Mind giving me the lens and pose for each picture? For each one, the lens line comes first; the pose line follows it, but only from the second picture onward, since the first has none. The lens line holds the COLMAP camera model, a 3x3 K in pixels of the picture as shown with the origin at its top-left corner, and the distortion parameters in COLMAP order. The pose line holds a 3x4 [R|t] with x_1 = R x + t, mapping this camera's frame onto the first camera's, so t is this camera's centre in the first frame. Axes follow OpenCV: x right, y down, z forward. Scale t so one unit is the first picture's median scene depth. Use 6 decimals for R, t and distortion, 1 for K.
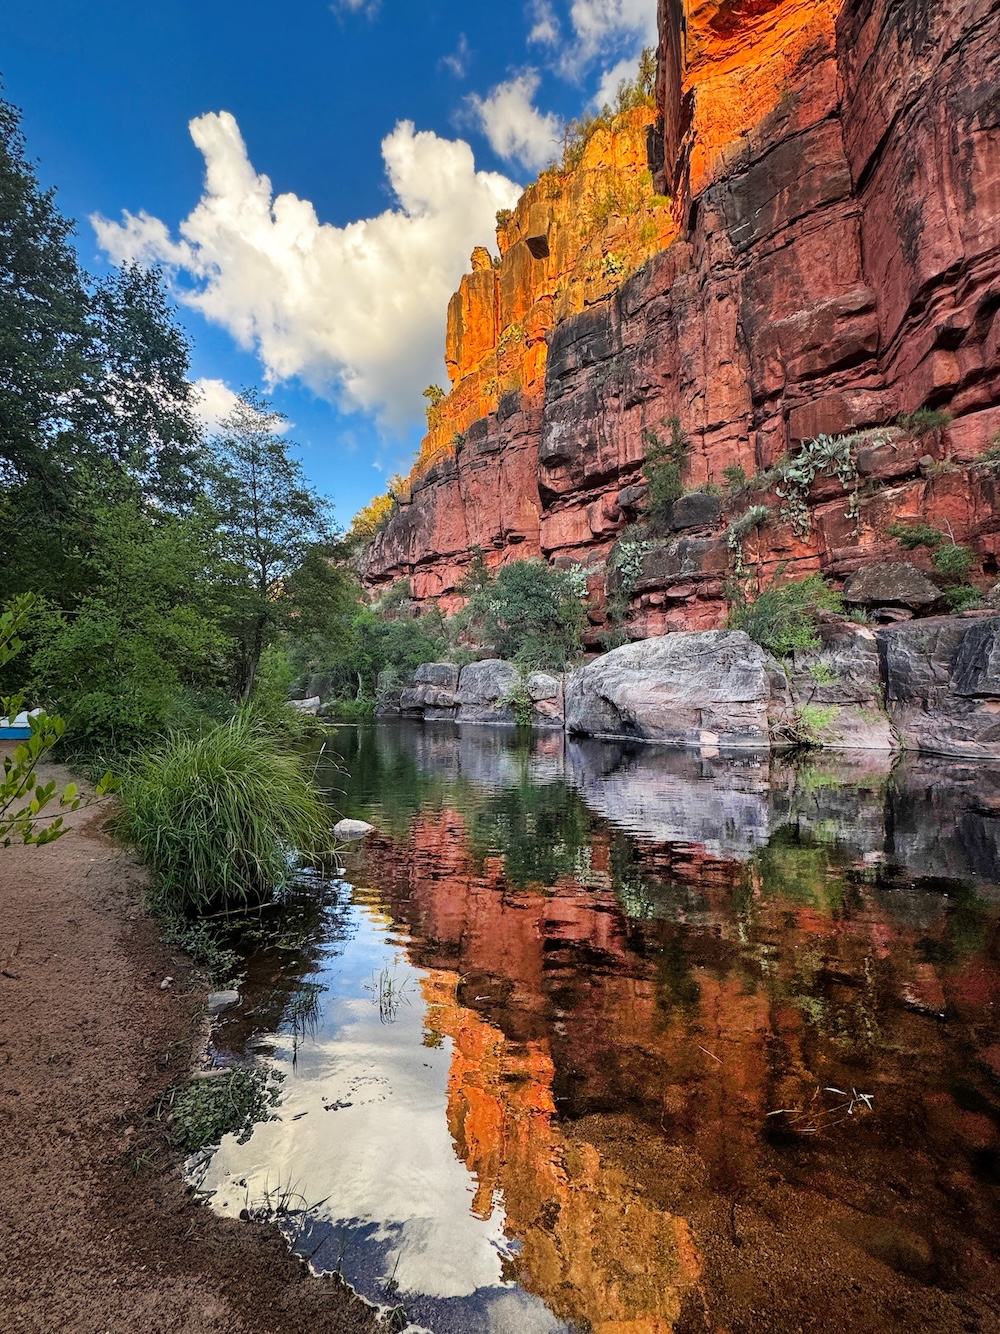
lens RADIAL K [[559.8, 0, 500.5], [0, 559.8, 667.2], [0, 0, 1]] dist [-0.001294, -0.000185]
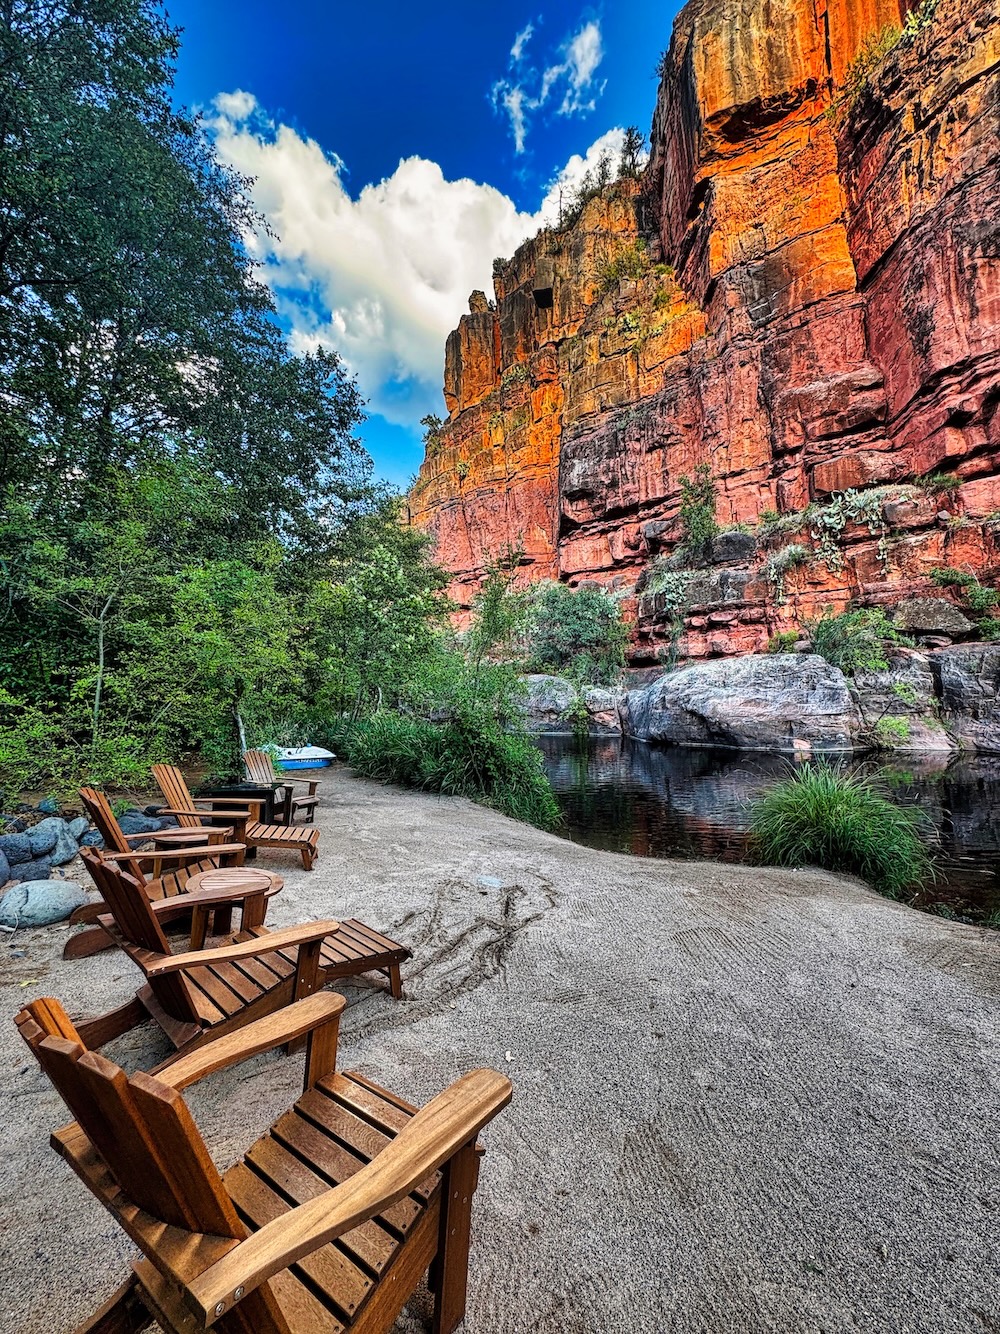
lens RADIAL K [[532.5, 0, 499.2], [0, 532.5, 666.1], [0, 0, 1]] dist [-0.000982, -0.000124]
pose [[0.993591, -0.016206, 0.111865, -0.262234], [0.017350, 0.999807, -0.009263, -0.028923], [-0.111693, 0.011144, 0.993680, -0.045971]]
